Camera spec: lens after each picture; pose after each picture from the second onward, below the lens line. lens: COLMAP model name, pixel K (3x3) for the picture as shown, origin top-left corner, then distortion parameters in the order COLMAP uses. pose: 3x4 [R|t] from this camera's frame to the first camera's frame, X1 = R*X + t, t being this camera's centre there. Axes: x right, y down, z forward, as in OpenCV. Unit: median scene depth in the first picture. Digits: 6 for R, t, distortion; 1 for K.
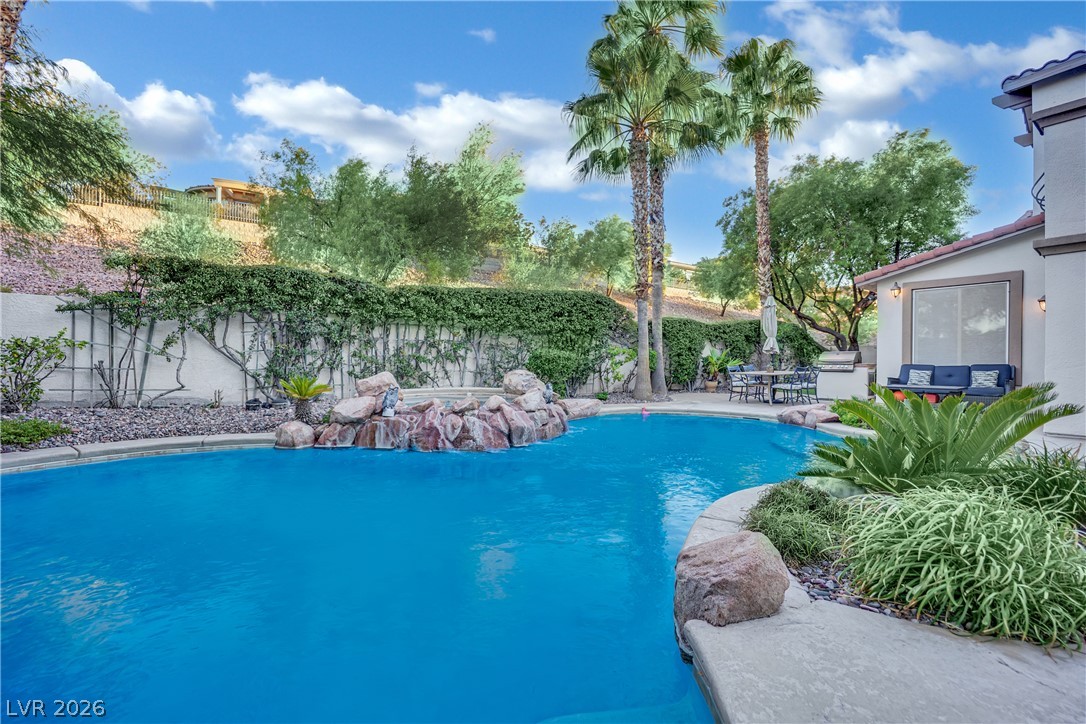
lens RADIAL K [[459.1, 0, 543.0], [0, 459.1, 362.0], [0, 0, 1]] dist [-0.026738, -0.000199]
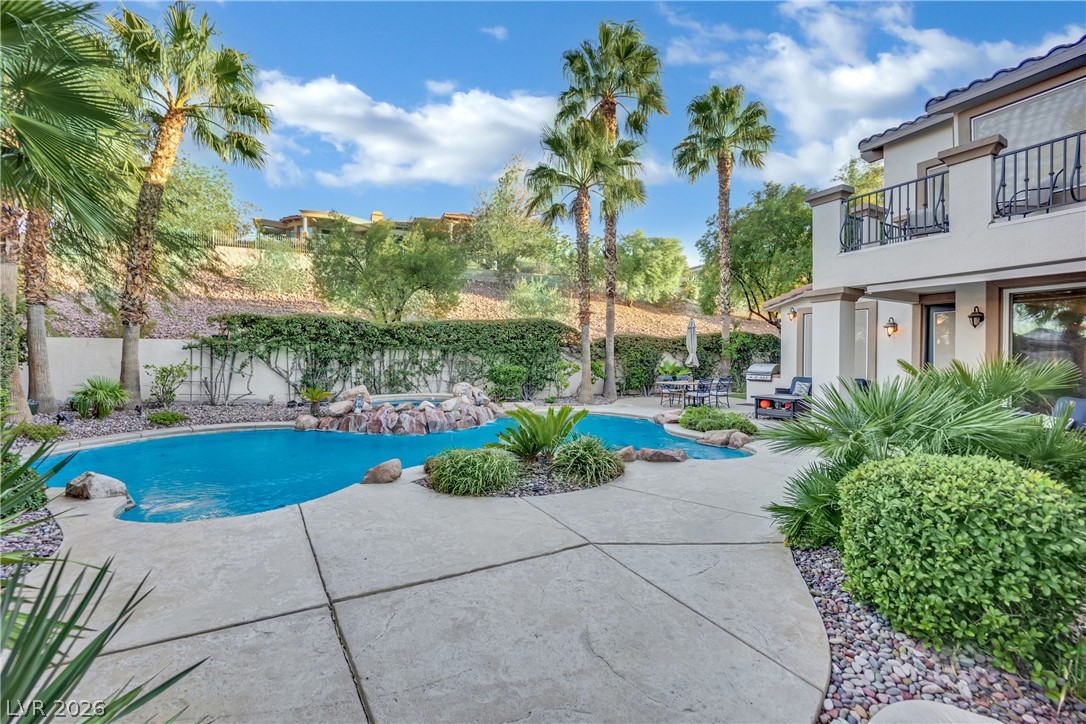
lens RADIAL K [[459.1, 0, 543.0], [0, 459.1, 362.0], [0, 0, 1]] dist [-0.026738, -0.000199]
pose [[0.986887, -0.000503, -0.161409, 0.437727], [0.001480, 0.999981, 0.005935, -0.055354], [0.161403, -0.006096, 0.986870, -0.387399]]
